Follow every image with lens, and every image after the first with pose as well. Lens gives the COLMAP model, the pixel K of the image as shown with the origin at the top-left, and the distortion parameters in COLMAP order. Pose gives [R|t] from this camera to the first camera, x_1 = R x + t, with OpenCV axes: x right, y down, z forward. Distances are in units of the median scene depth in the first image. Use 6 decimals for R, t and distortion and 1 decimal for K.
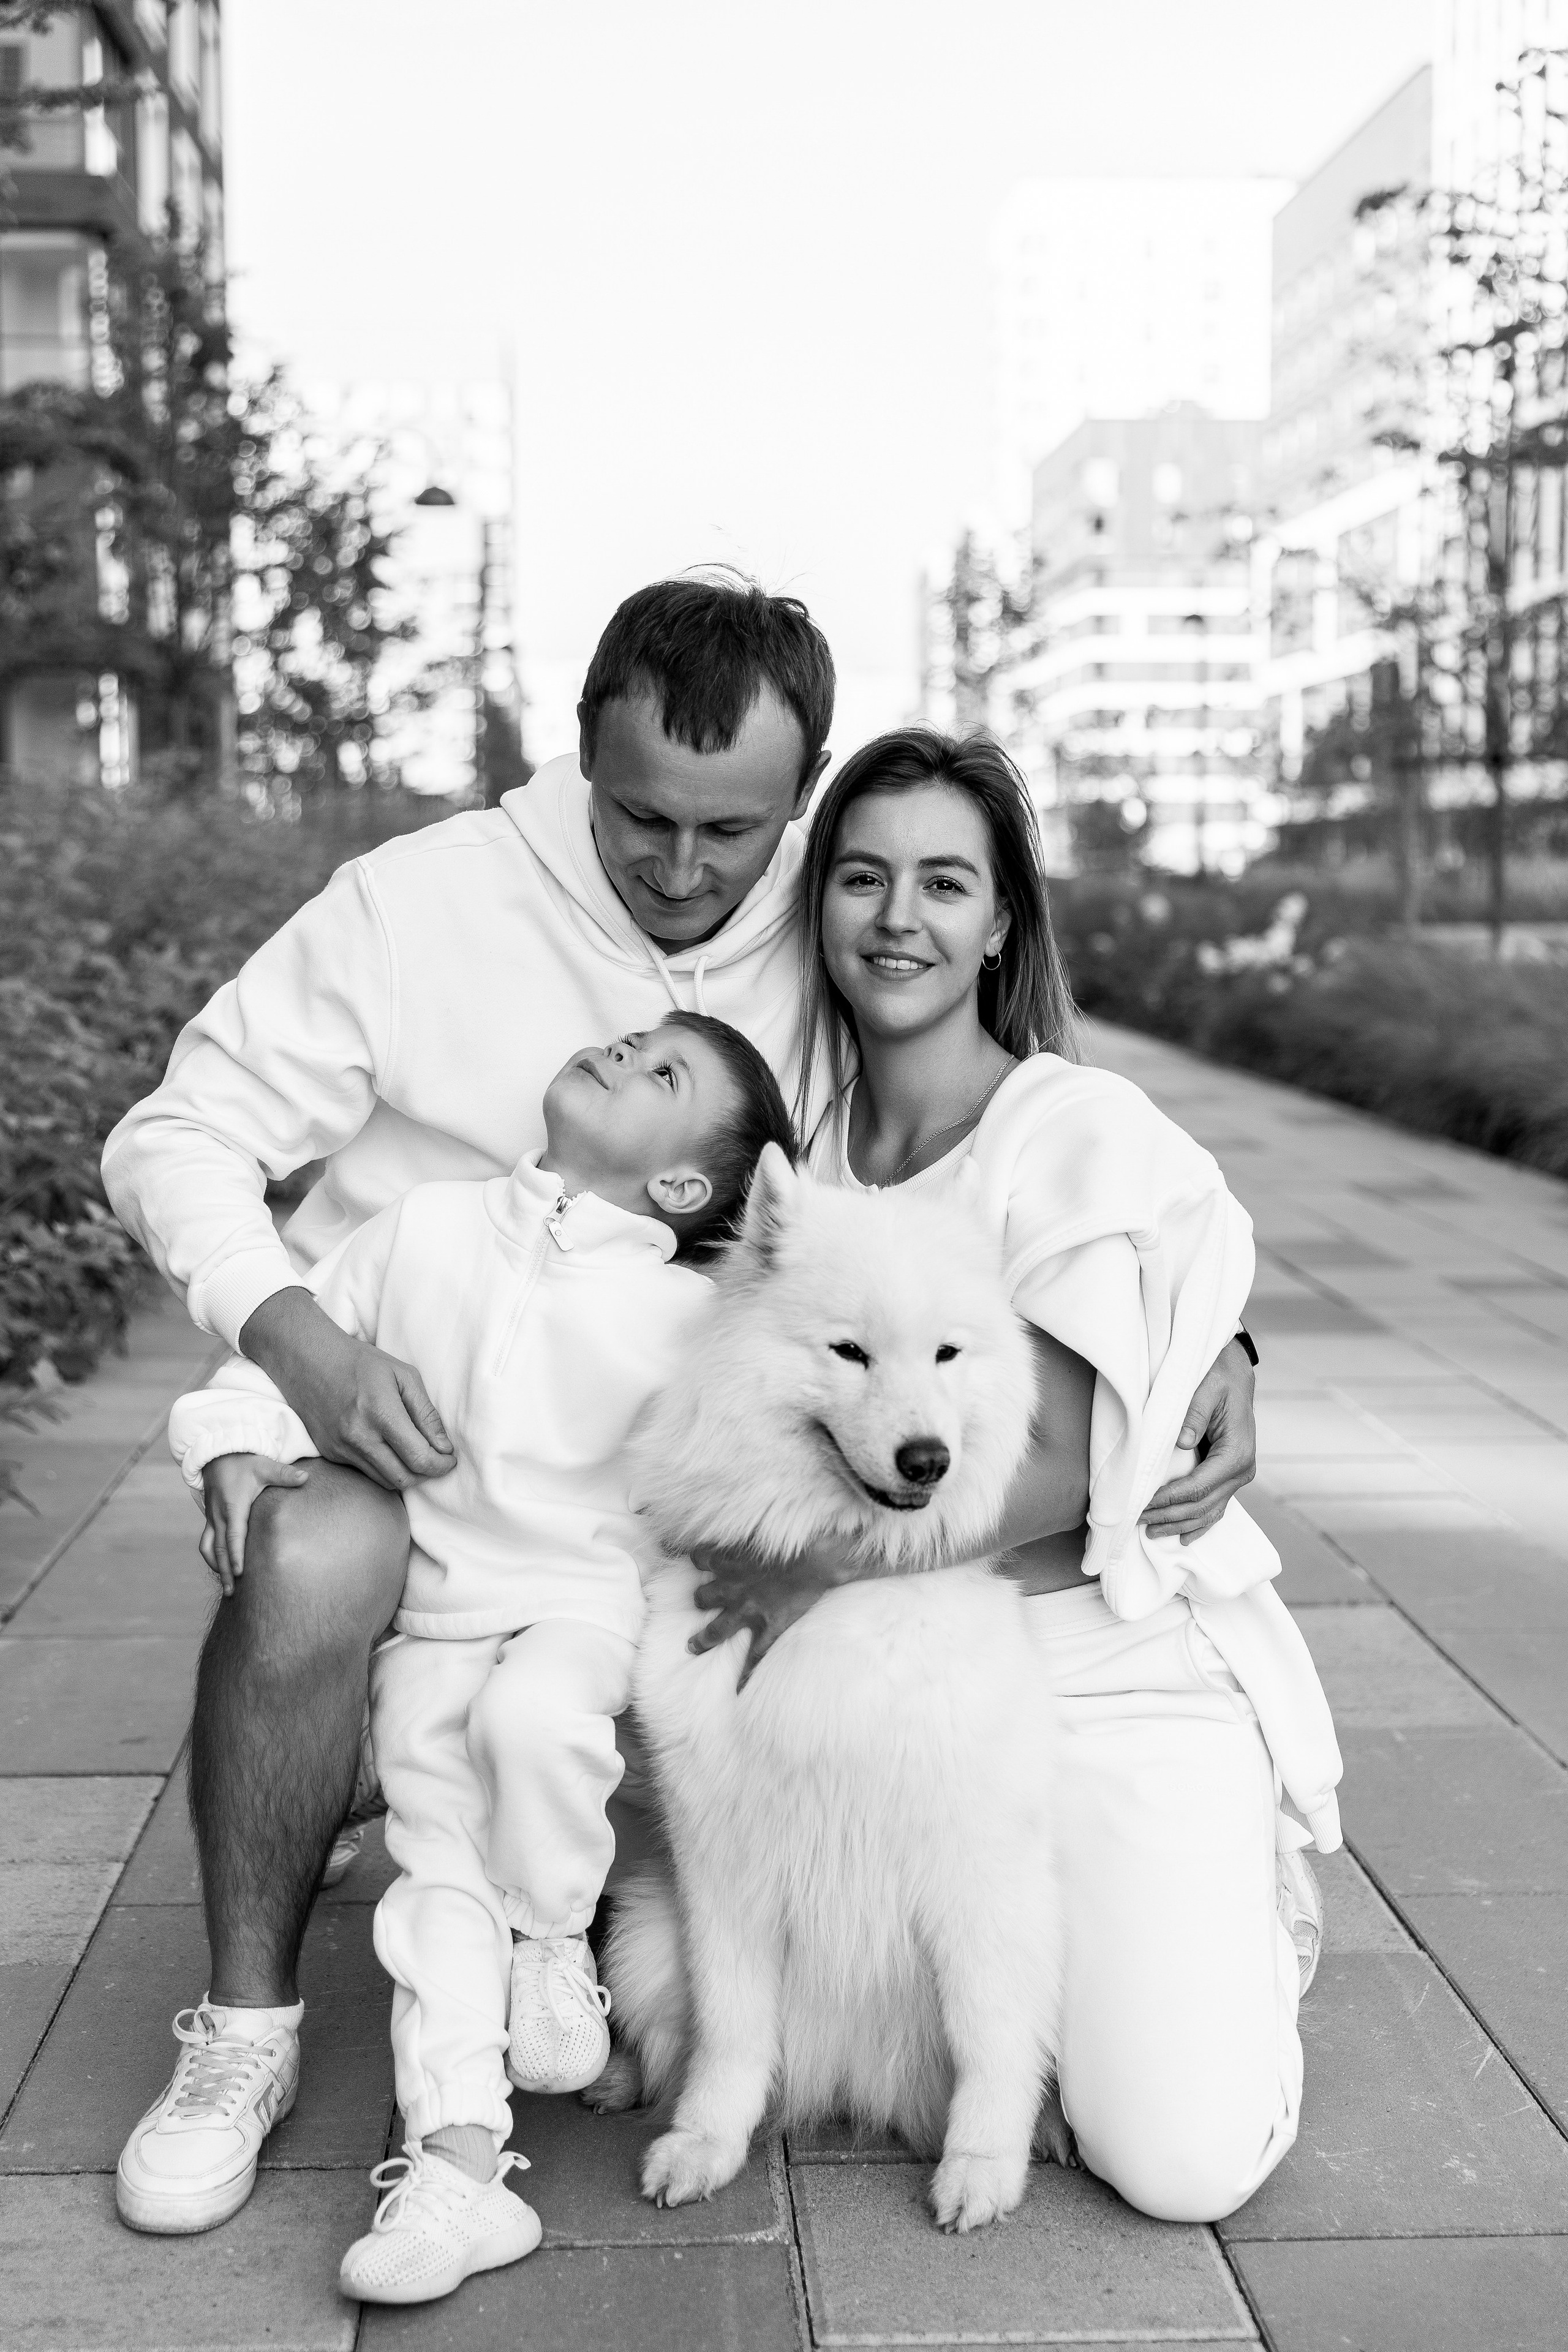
lens RADIAL K [[3357.7, 0, 782.3], [0, 3357.7, 1180.9], [0, 0, 1]] dist [0.038123, 0.000000]
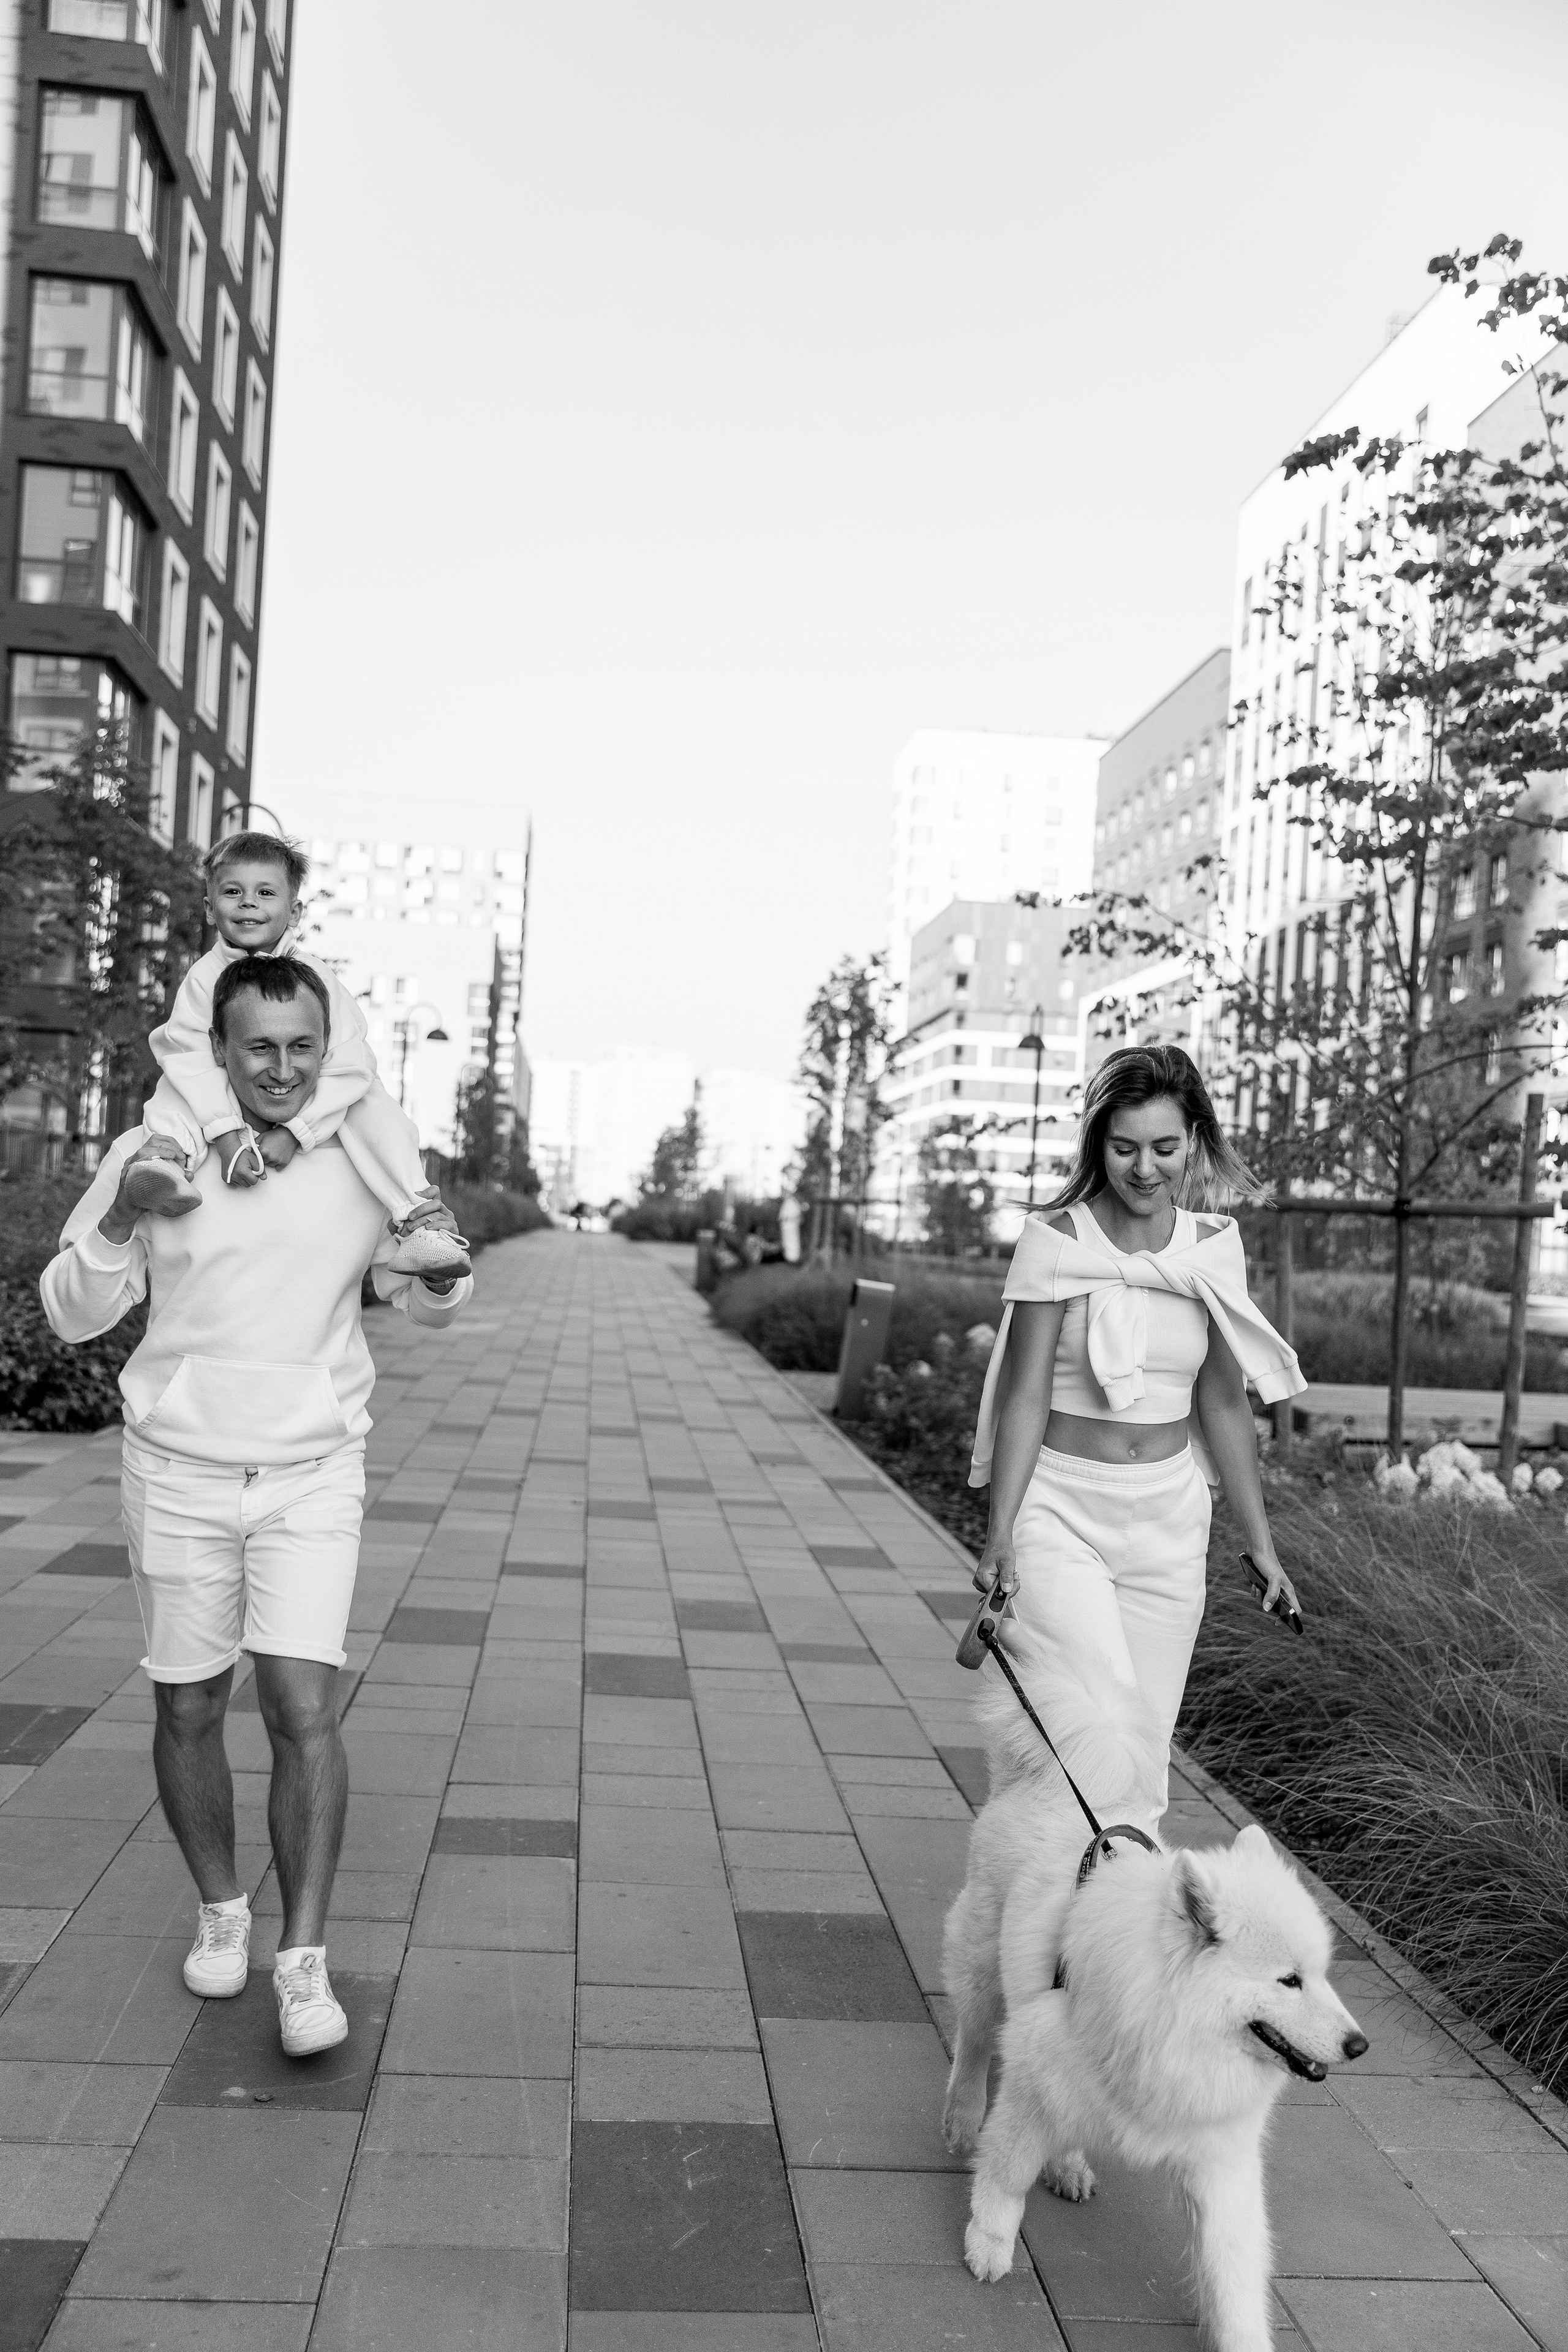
lens RADIAL K [[2413.3, 0, 783.7], [0, 2413.3, 1186.9], [0, 0, 1]] dist [0.030385, 0.000000]
pose [[0.998016, 0.058274, 0.023850, 0.154489], [-0.055483, 0.992977, -0.104486, -0.263173], [-0.029771, 0.102956, 0.994240, 1.583043]]
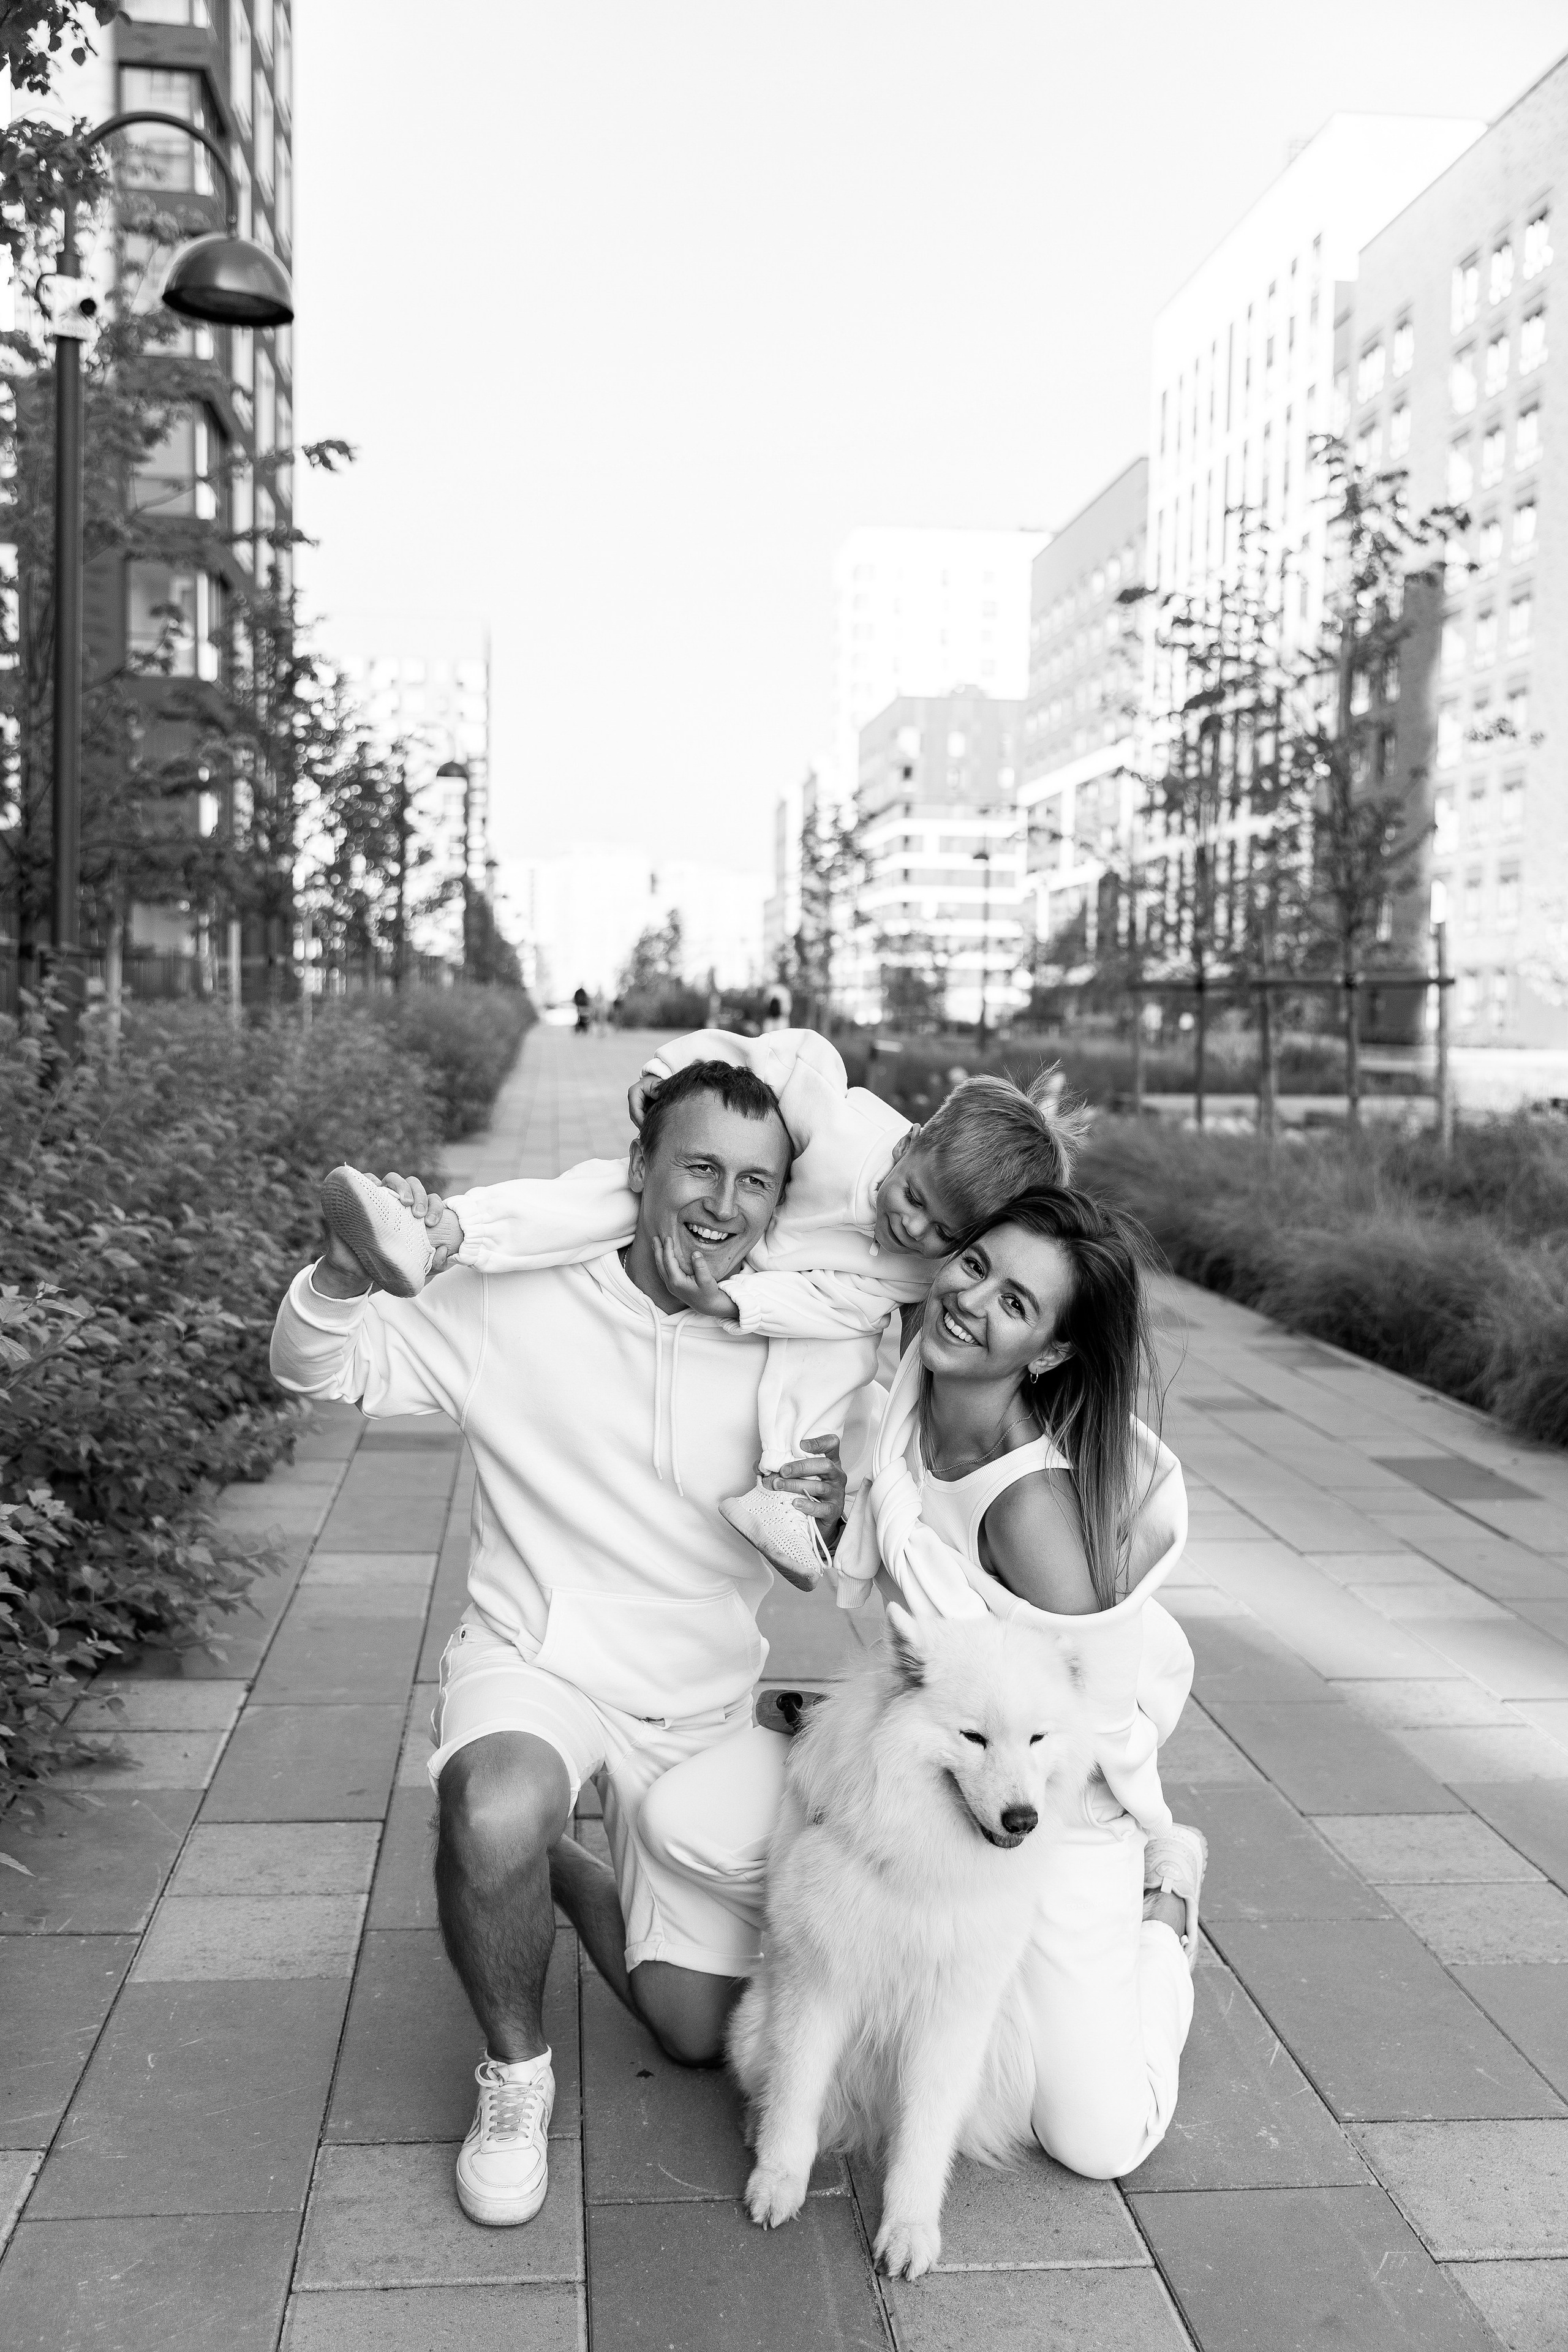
lens RADIAL K [[2413.3, 0, 792.4], [0, 2413.3, 1184.7], [0, 0, 1]] dist [0.030385, 0.000000]
pose [[0.998546, 0.018141, 0.050770, -0.056427], [-0.017203, 0.999674, -0.018852, -0.082649], [-0.051096, 0.017951, 0.998532, -0.082264]]
